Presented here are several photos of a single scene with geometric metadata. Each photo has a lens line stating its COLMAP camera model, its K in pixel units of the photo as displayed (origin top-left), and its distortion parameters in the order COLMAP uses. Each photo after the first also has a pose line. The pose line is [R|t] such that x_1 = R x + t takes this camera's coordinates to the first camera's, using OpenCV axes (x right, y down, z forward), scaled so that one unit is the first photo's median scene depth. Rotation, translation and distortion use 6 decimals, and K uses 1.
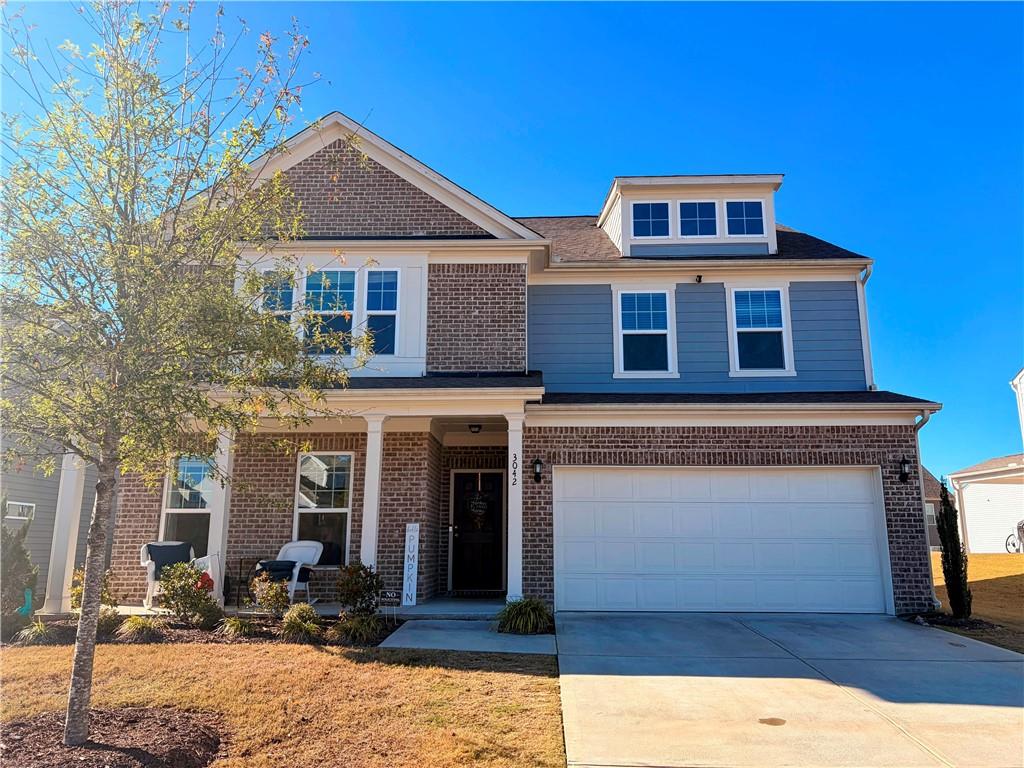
lens RADIAL K [[799.4, 0, 518.3], [0, 799.4, 386.0], [0, 0, 1]] dist [0.035929, -0.042813]
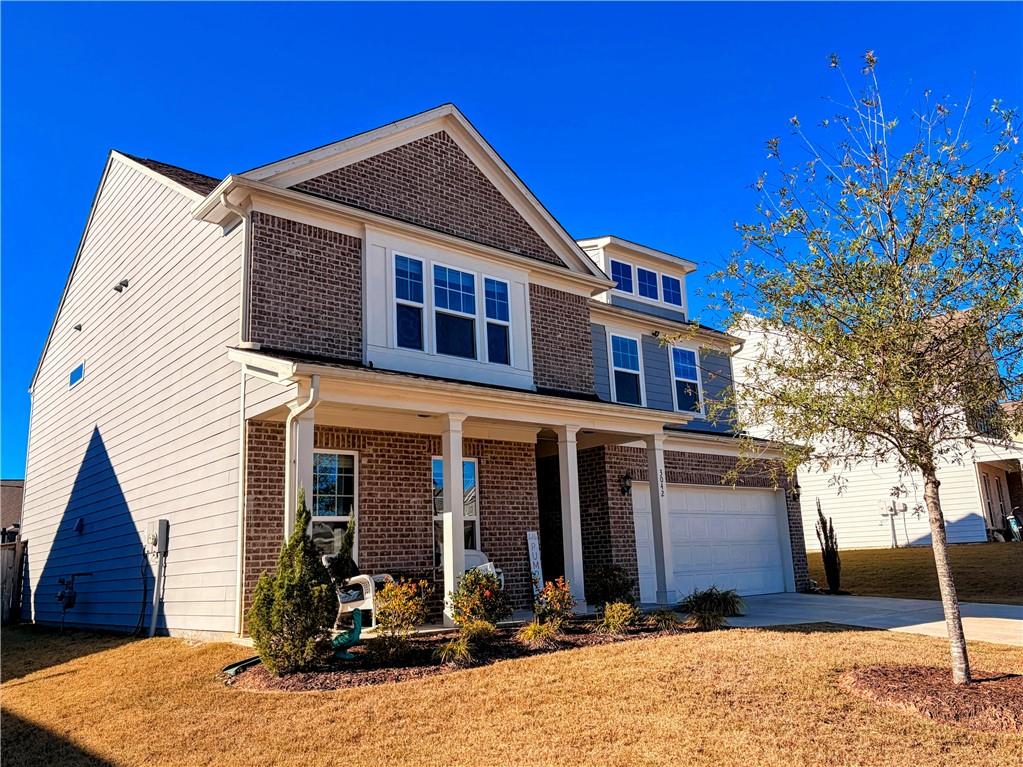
lens RADIAL K [[798.7, 0, 513.0], [0, 798.7, 382.8], [0, 0, 1]] dist [0.035929, -0.042813]
pose [[0.735390, 0.116461, 0.667562, -0.819663], [-0.102843, 0.992891, -0.059925, 0.043040], [-0.669795, -0.024586, 0.742139, 0.241358]]
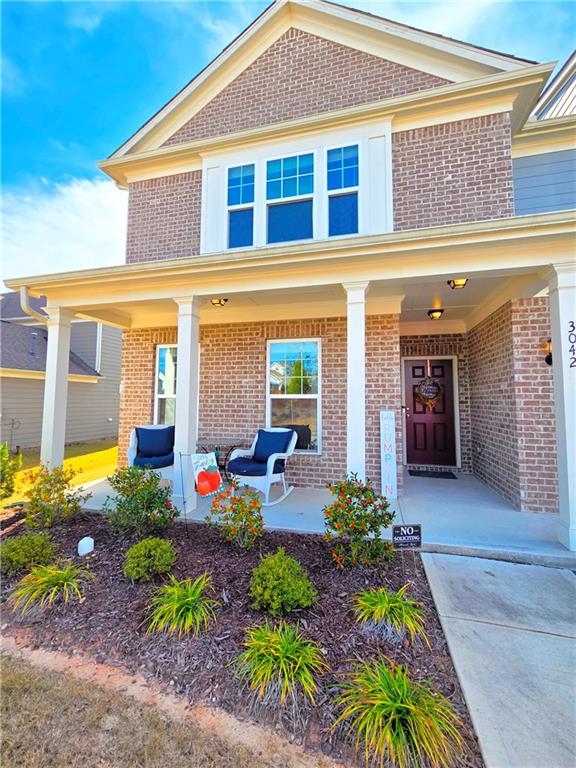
lens RADIAL K [[313.5, 0, 300.7], [0, 313.5, 374.2], [0, 0, 1]] dist [0.004005, -0.002358]
pose [[0.978989, -0.013750, -0.203449, -0.147610], [0.042795, 0.989359, 0.139061, 0.069972], [0.199372, -0.144846, 0.969160, 0.599238]]
